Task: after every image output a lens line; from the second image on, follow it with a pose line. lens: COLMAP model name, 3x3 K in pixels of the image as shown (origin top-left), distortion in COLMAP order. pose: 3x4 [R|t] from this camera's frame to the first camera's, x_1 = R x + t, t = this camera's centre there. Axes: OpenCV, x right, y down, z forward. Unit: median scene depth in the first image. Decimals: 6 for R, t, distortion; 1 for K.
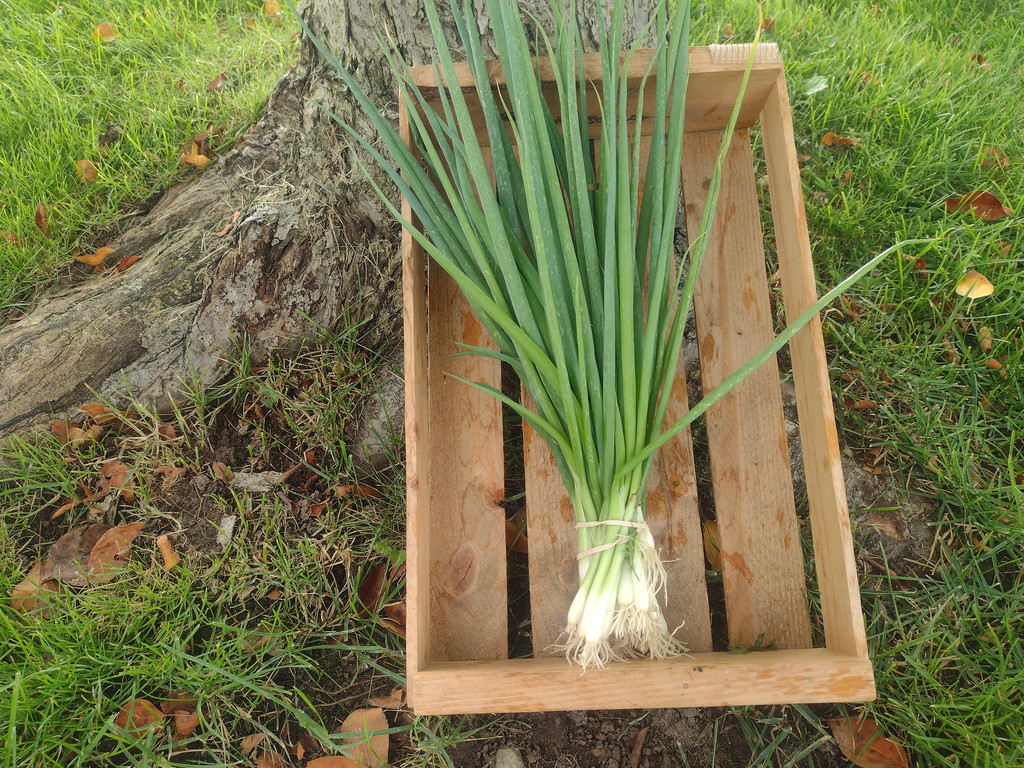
lens RADIAL K [[778.2, 0, 509.9], [0, 778.2, 390.9], [0, 0, 1]] dist [0.042923, -0.065238]
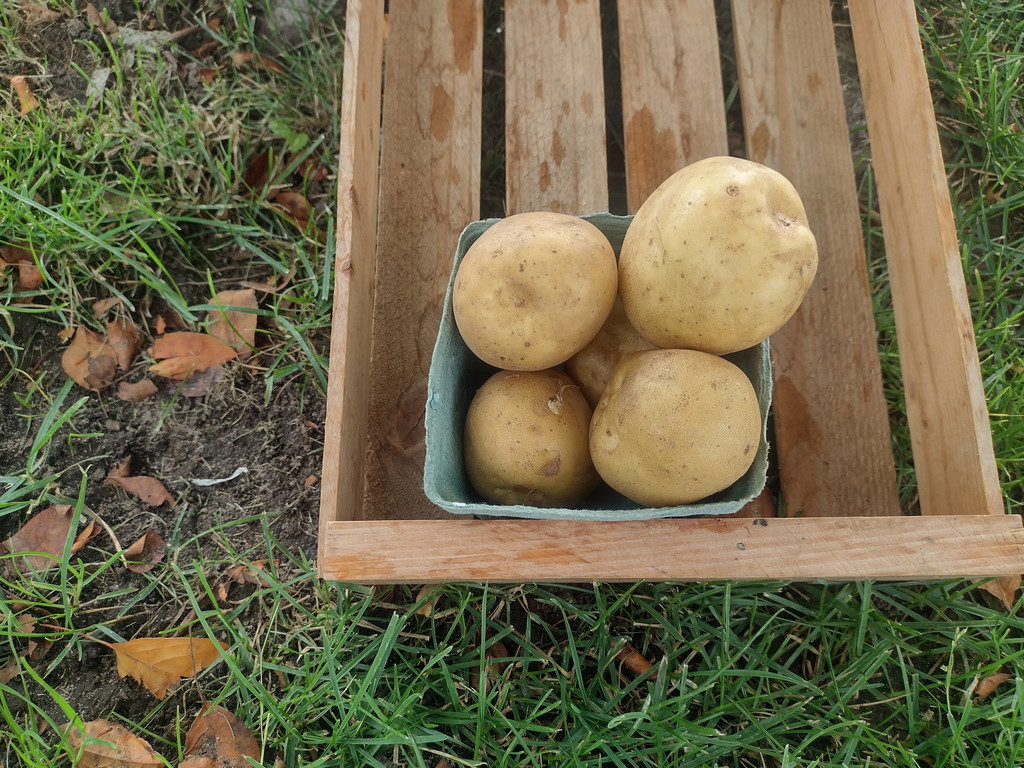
lens RADIAL K [[785.8, 0, 513.4], [0, 785.8, 386.6], [0, 0, 1]] dist [-0.002862, -0.017544]
pose [[0.992110, 0.123241, -0.023031, 0.135621], [-0.111668, 0.952130, 0.284568, 0.193587], [0.056999, -0.279751, 0.958379, 0.125951]]
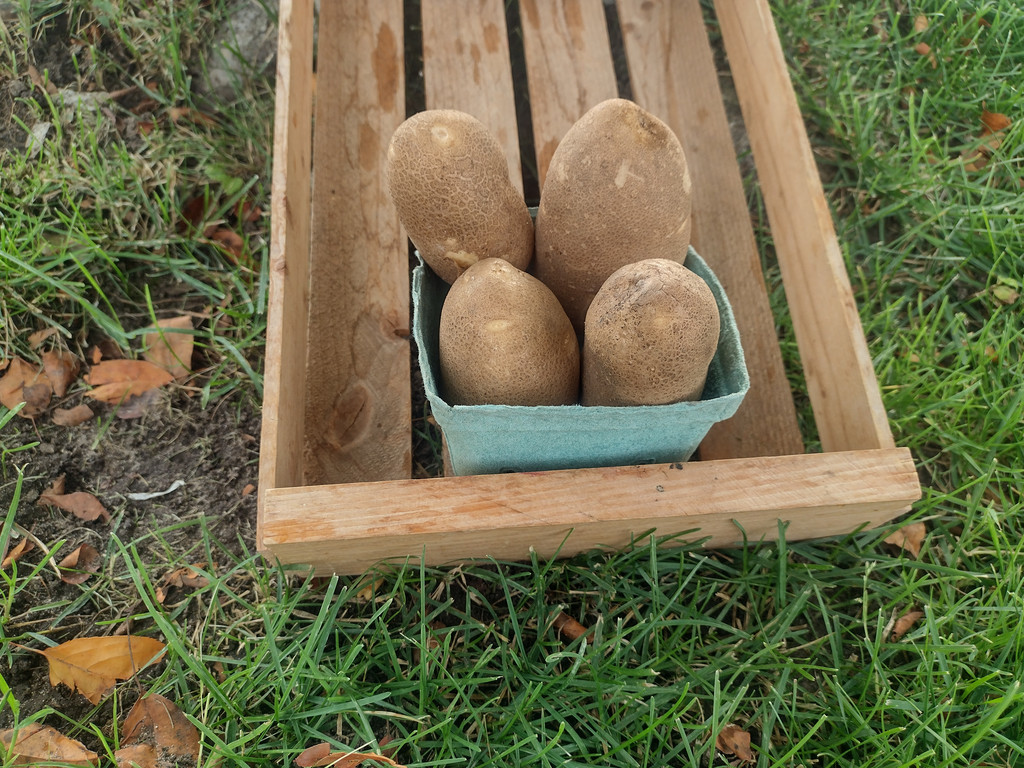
lens RADIAL K [[790.1, 0, 511.8], [0, 790.1, 384.9], [0, 0, 1]] dist [-0.015417, -0.003053]
pose [[0.996364, 0.076024, 0.038465, 0.152272], [-0.080966, 0.985415, 0.149674, 0.270845], [-0.026526, -0.152244, 0.987987, 0.069427]]
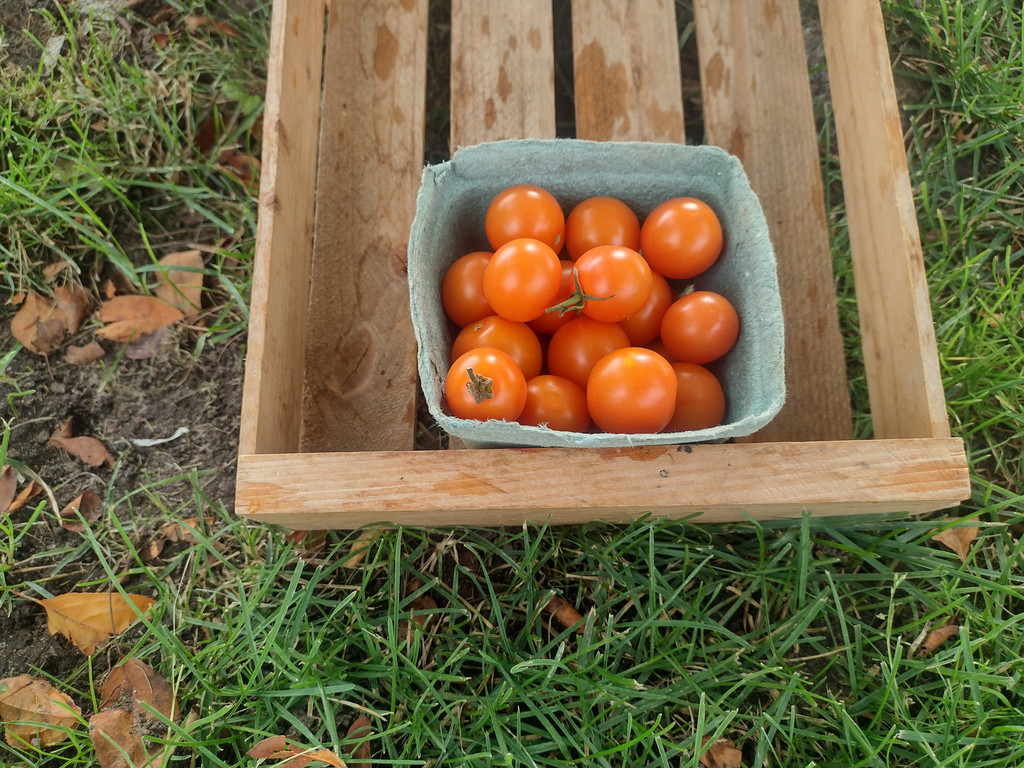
lens RADIAL K [[794.8, 0, 516.8], [0, 794.8, 381.1], [0, 0, 1]] dist [-0.019772, -0.001383]
pose [[0.992304, 0.108755, -0.059197, 0.213918], [-0.087391, 0.953814, 0.287407, 0.222957], [0.087720, -0.280022, 0.955978, 0.134545]]
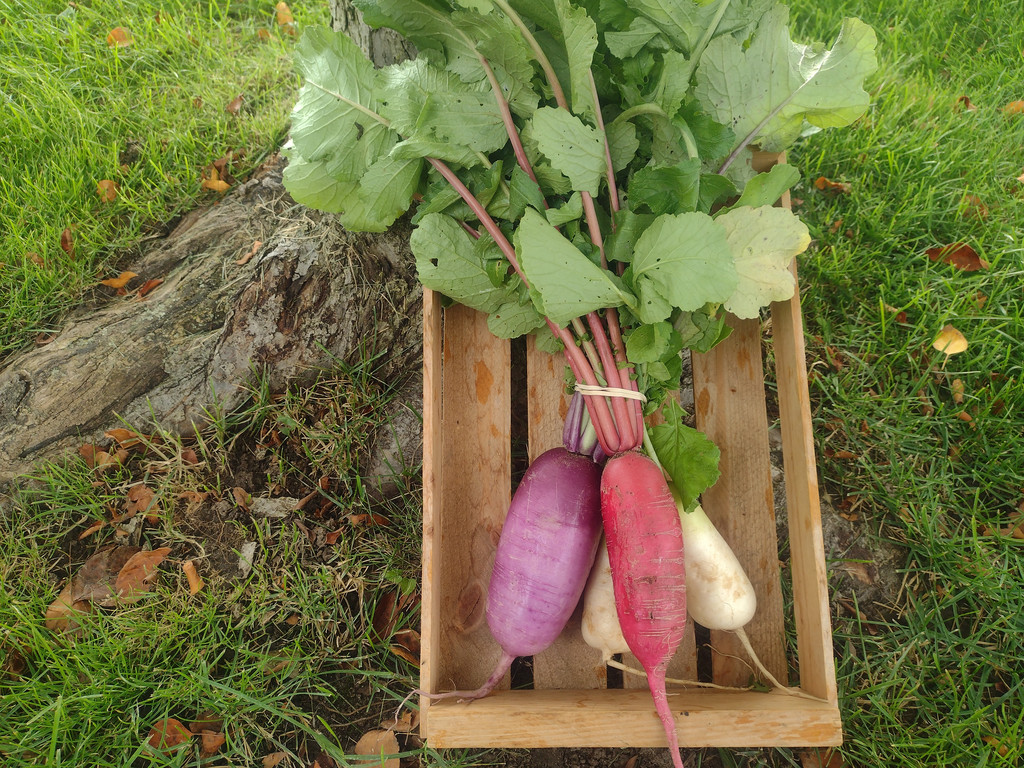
lens RADIAL K [[774.4, 0, 509.3], [0, 774.4, 384.5], [0, 0, 1]] dist [0.047357, -0.075862]
pose [[0.999101, 0.033389, 0.026125, -0.040093], [-0.034253, 0.998856, 0.033370, -0.100242], [-0.024981, -0.034235, 0.999102, -0.059195]]
